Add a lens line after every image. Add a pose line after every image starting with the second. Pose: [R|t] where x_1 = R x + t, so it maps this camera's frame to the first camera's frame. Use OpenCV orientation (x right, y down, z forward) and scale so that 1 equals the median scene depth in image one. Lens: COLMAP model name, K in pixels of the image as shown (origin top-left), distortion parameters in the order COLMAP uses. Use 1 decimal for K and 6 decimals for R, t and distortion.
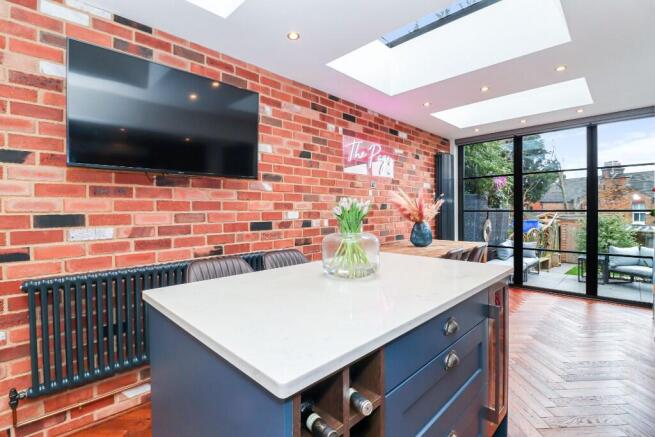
lens RADIAL K [[309.5, 0, 325.6], [0, 309.5, 211.5], [0, 0, 1]] dist [-0.003135, -0.001273]
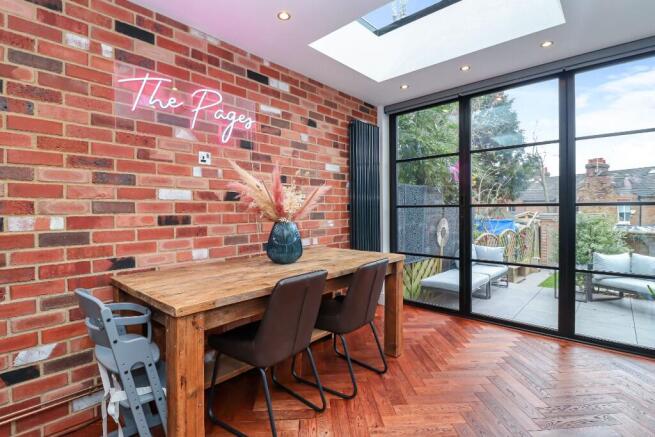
lens RADIAL K [[316.8, 0, 326.1], [0, 316.8, 211.8], [0, 0, 1]] dist [-0.005097, -0.000305]
pose [[0.999171, -0.000240, 0.040714, 0.292859], [0.000213, 1.000000, 0.000657, 0.011733], [-0.040714, -0.000648, 0.999171, 0.316708]]
